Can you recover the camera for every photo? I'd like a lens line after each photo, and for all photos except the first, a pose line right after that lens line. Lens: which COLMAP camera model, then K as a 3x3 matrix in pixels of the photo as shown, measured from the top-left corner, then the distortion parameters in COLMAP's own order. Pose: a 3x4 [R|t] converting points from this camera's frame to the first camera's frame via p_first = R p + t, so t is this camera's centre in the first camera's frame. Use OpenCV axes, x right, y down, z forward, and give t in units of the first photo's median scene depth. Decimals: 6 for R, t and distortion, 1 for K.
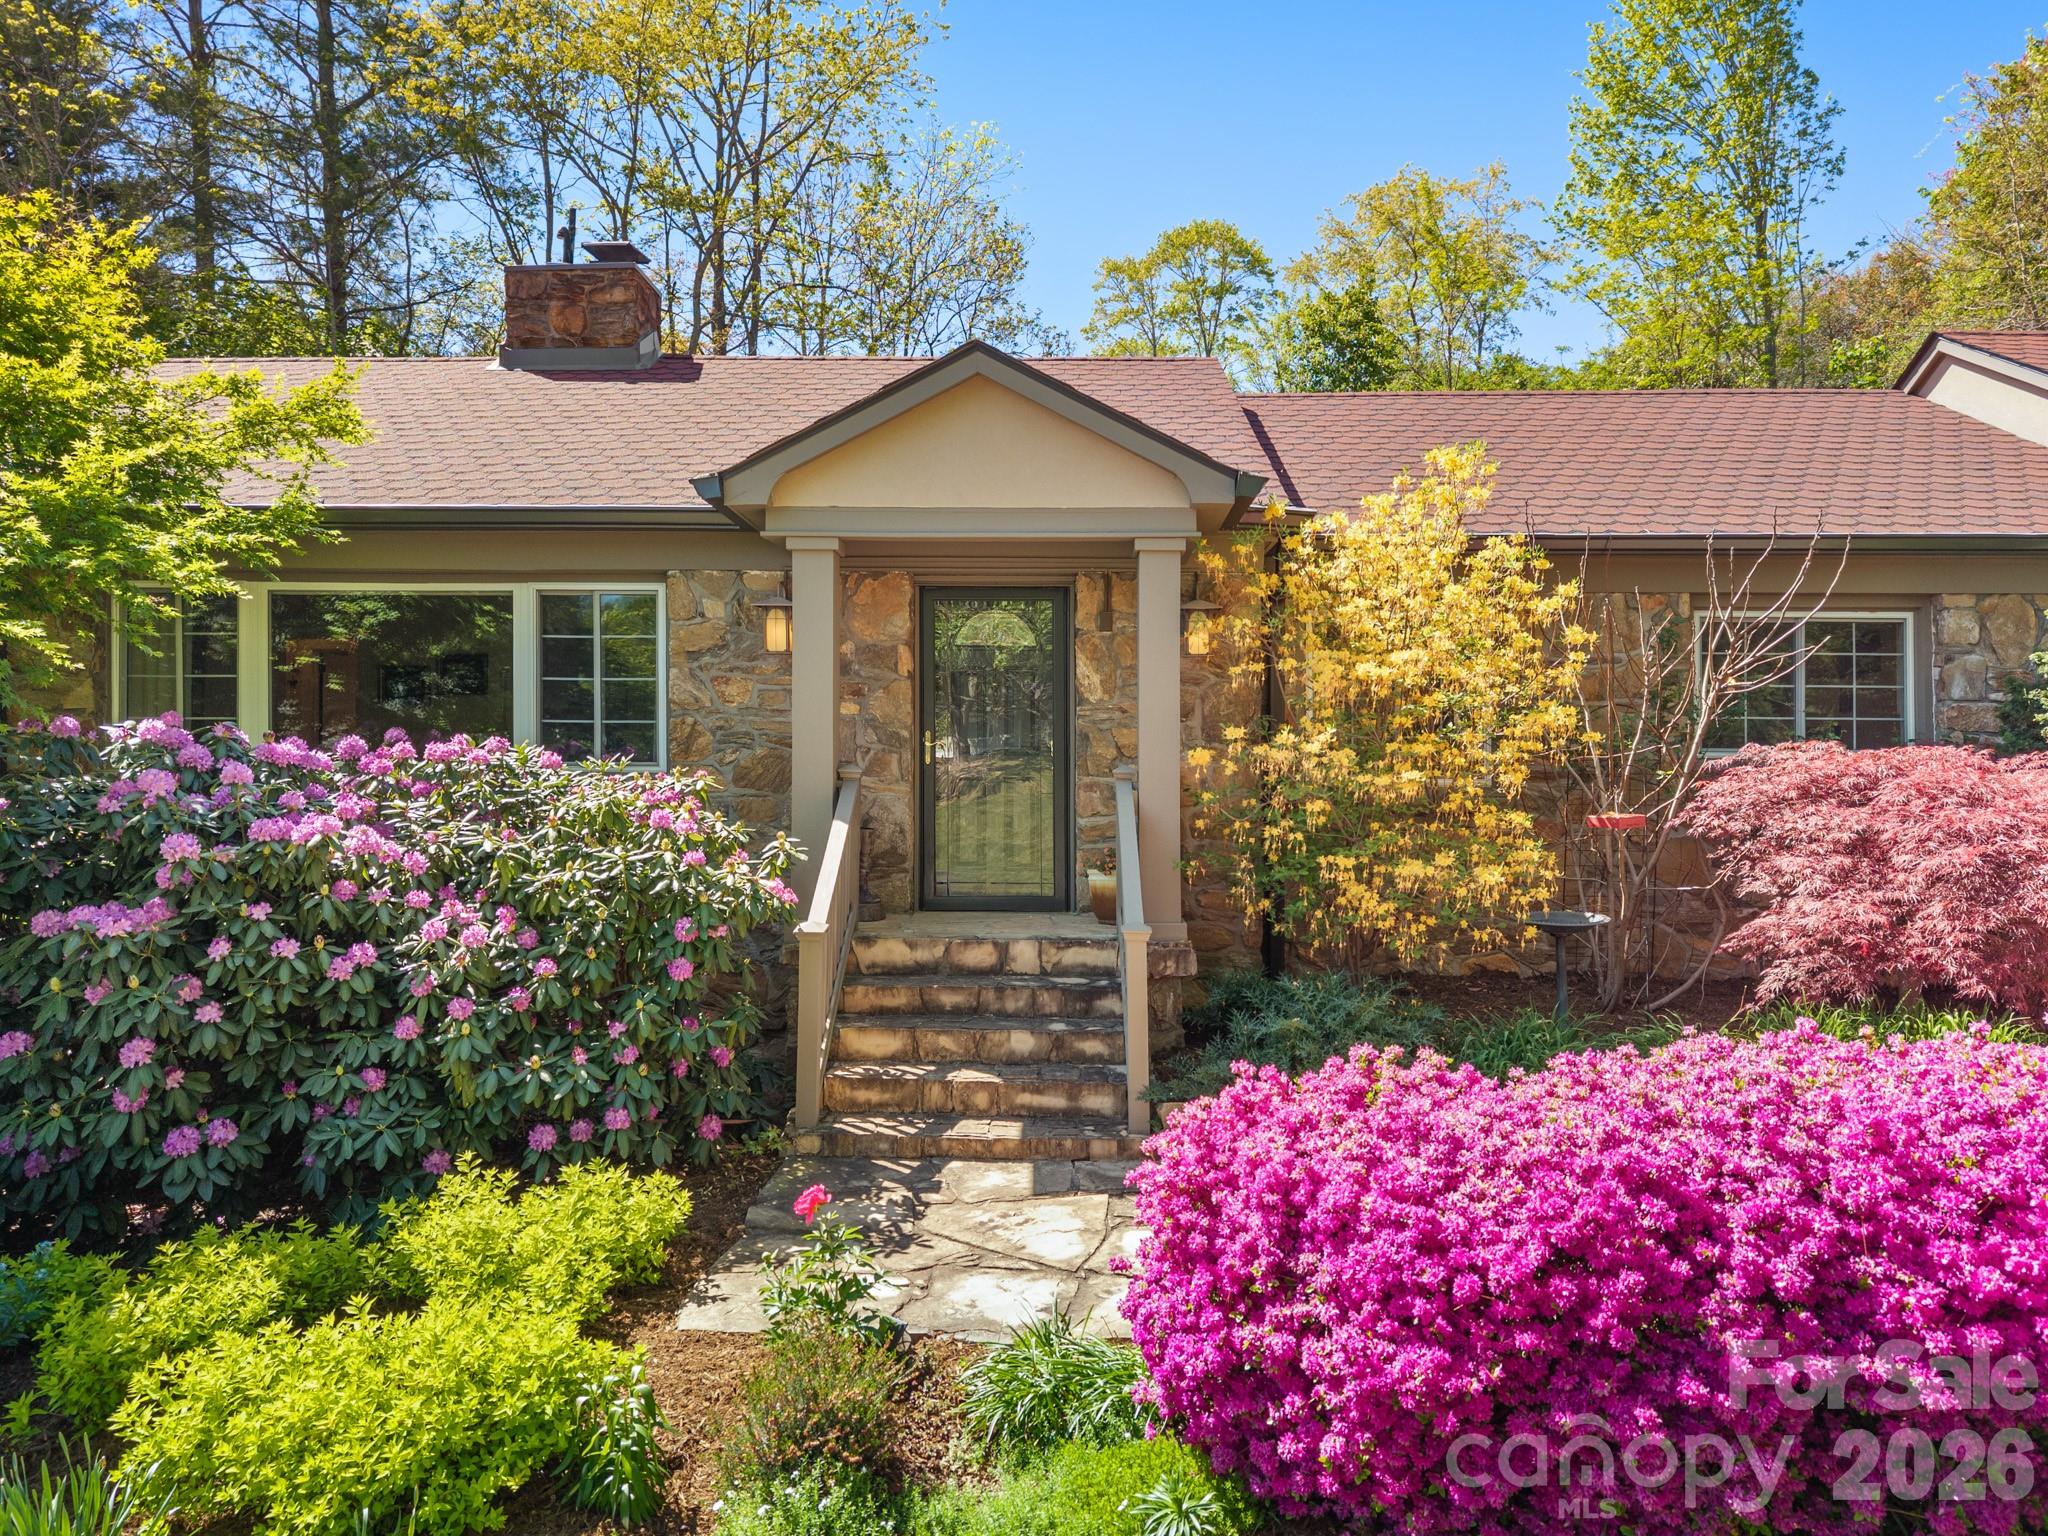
lens RADIAL K [[1396.8, 0, 1020.8], [0, 1396.8, 767.1], [0, 0, 1]] dist [0.030847, -0.008499]
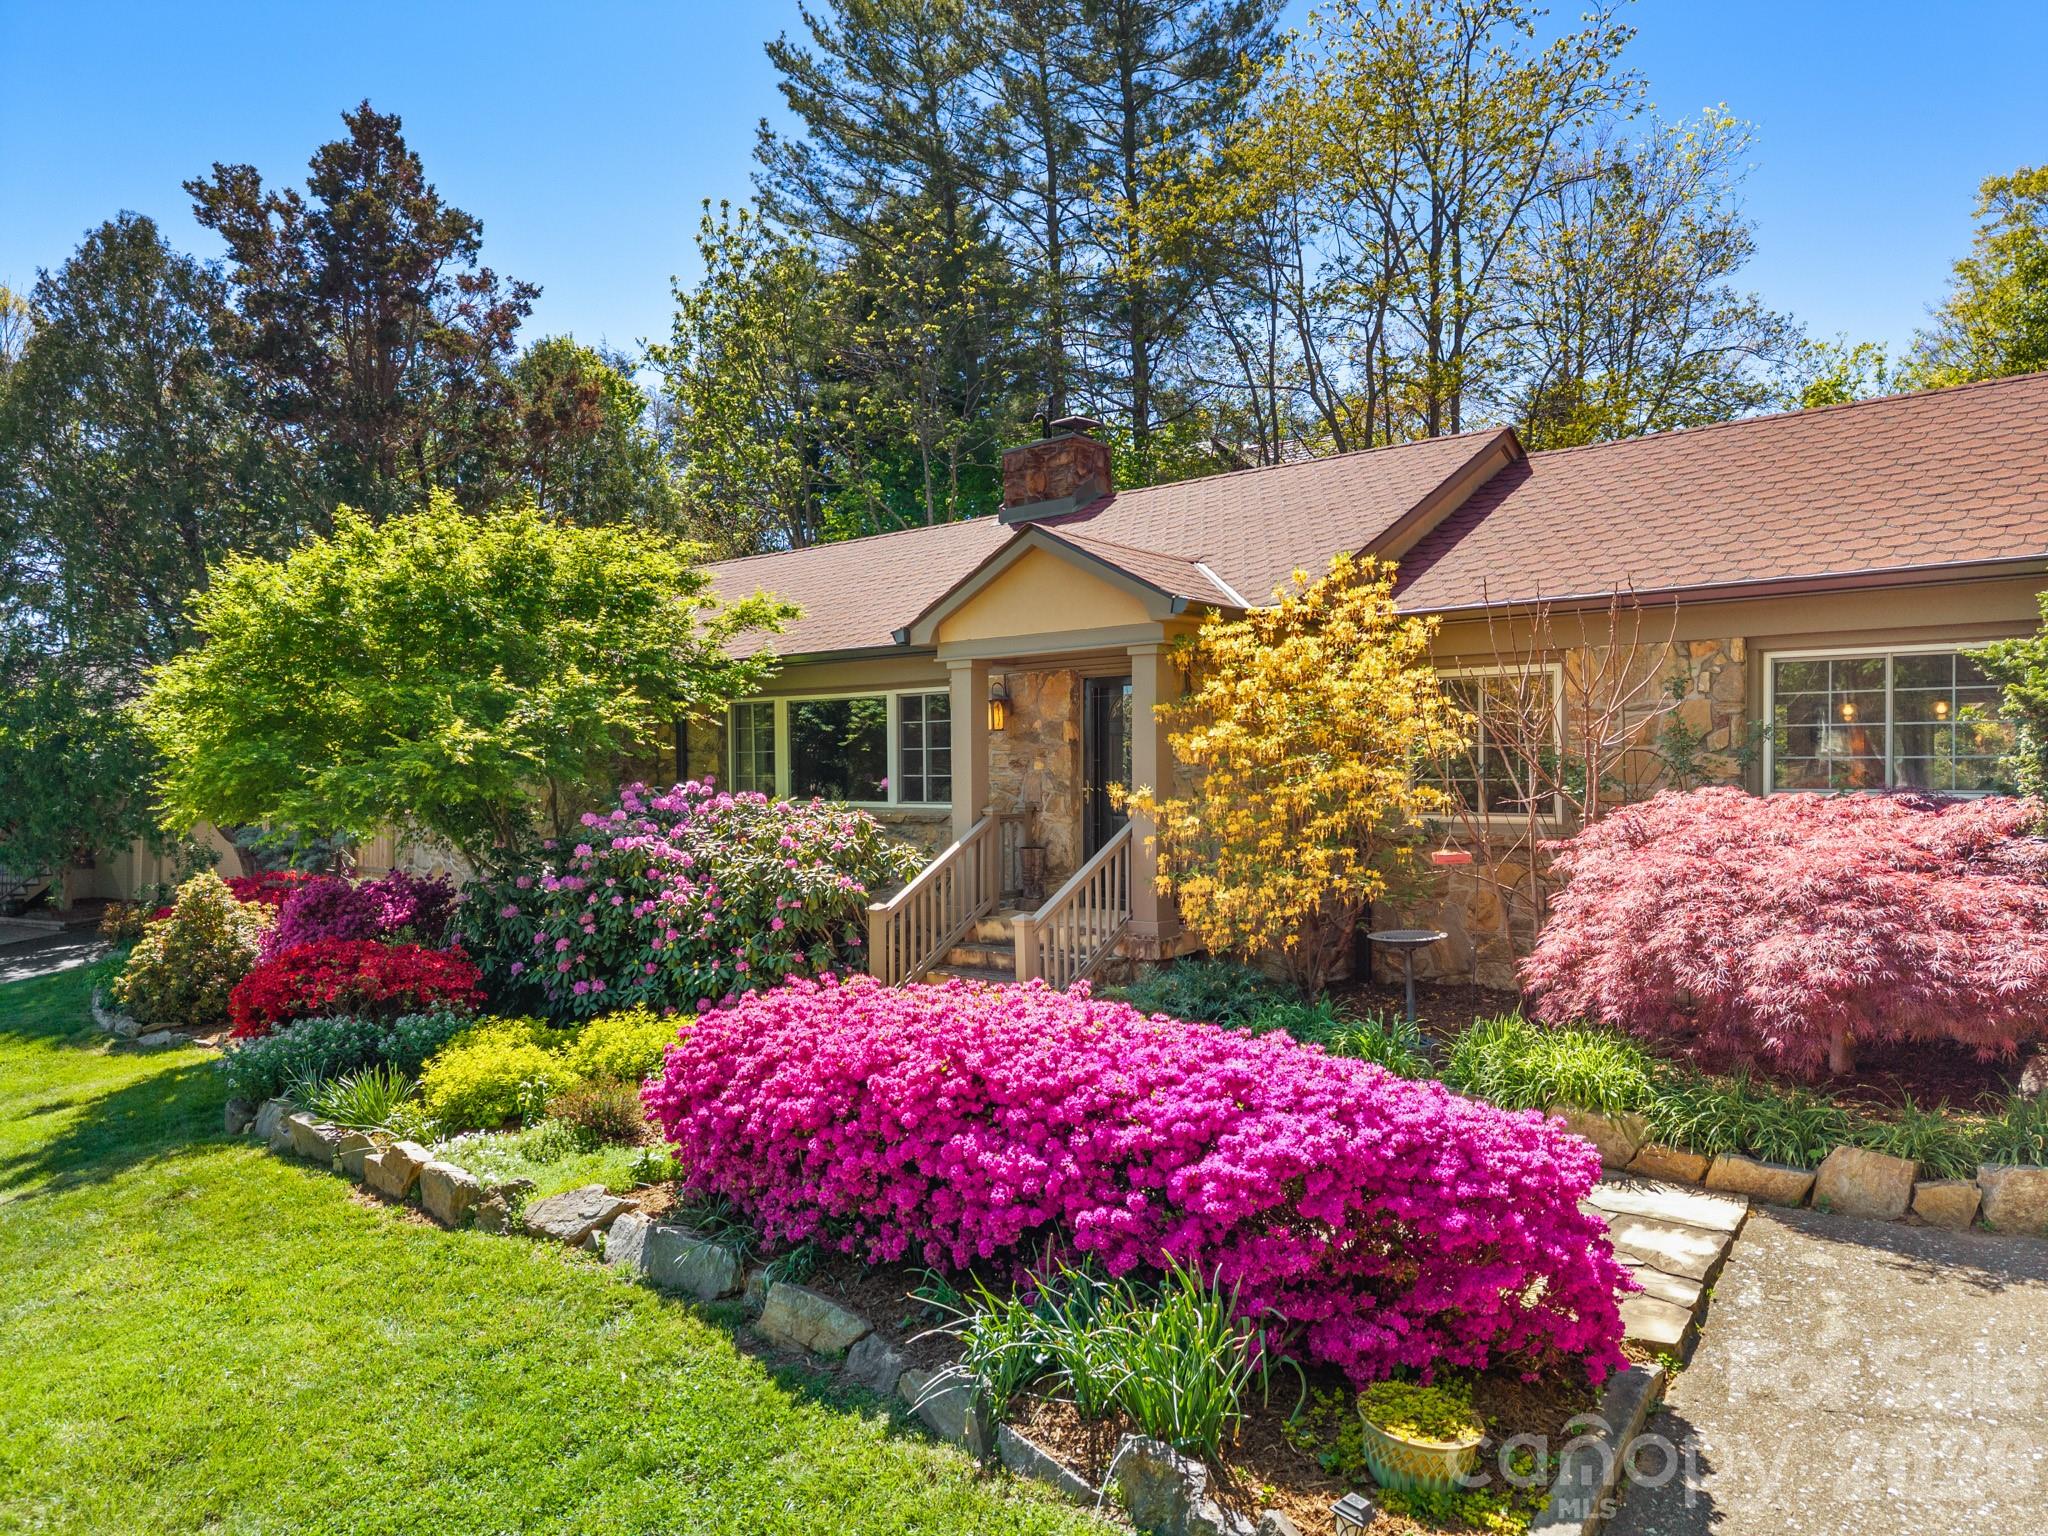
lens RADIAL K [[1396.8, 0, 1020.2], [0, 1396.8, 773.3], [0, 0, 1]] dist [0.030847, -0.008499]
pose [[0.783917, -0.009620, -0.620791, 0.970924], [0.007925, 0.999954, -0.005488, -0.033331], [0.620815, -0.000617, 0.783957, -0.193825]]
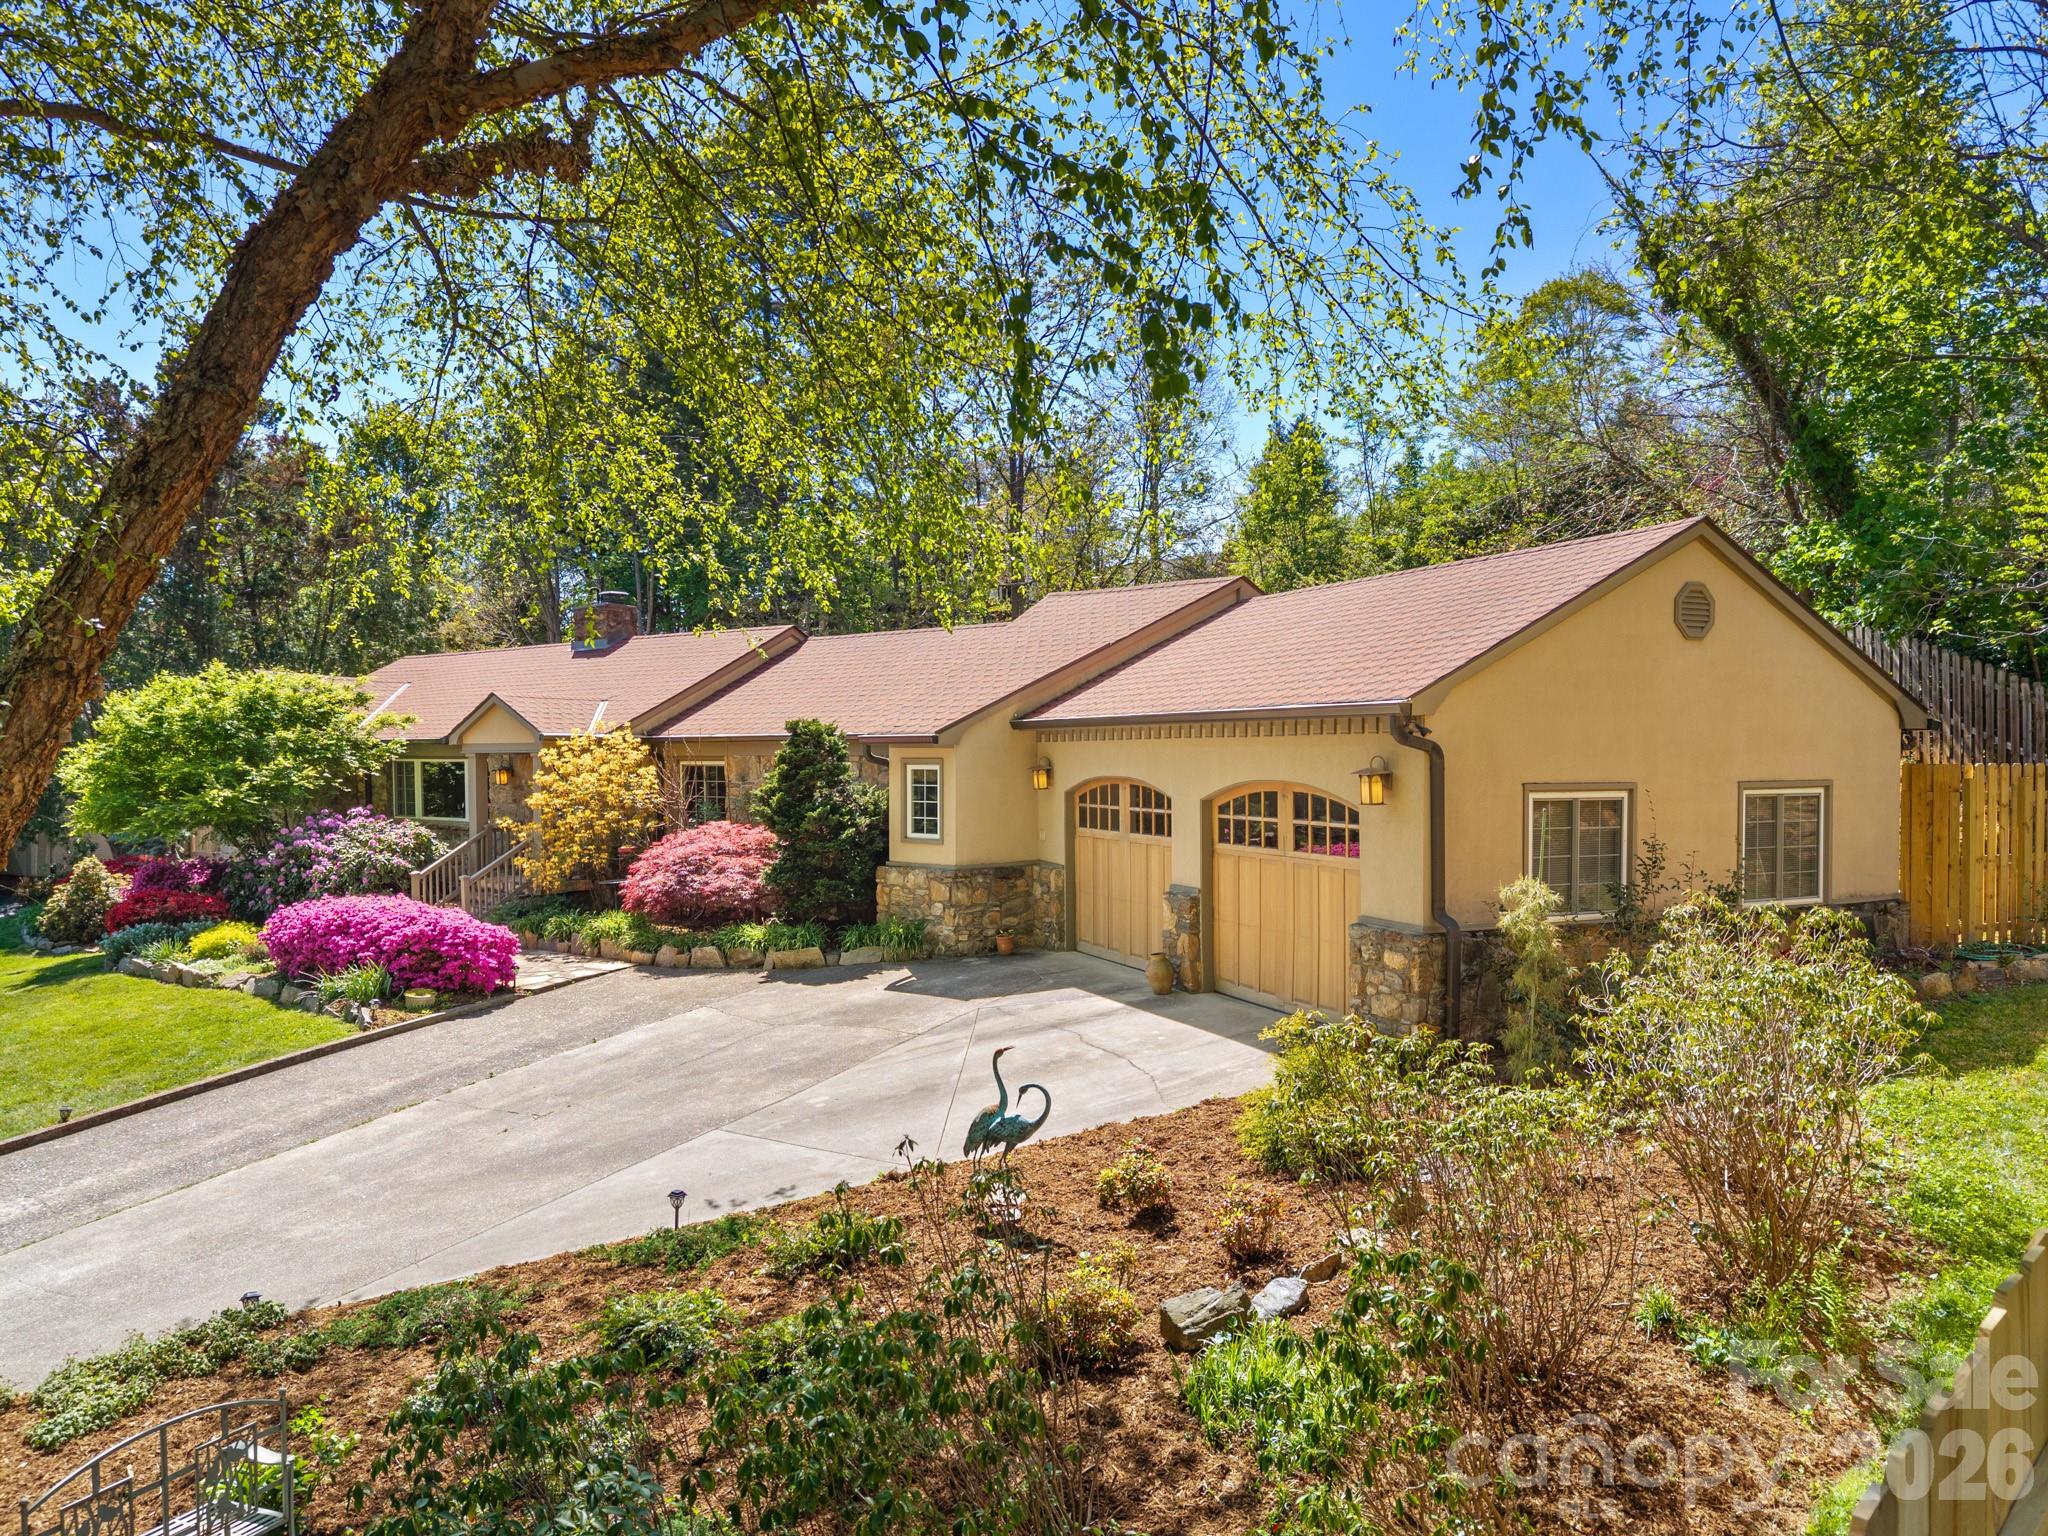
lens RADIAL K [[1396.8, 0, 989.0], [0, 1396.8, 749.5], [0, 0, 1]] dist [0.030847, -0.008499]
pose [[0.814981, -0.009980, -0.579402, 3.025261], [0.008405, 0.999950, -0.005402, -0.163720], [0.579427, -0.000468, 0.815024, -1.055243]]
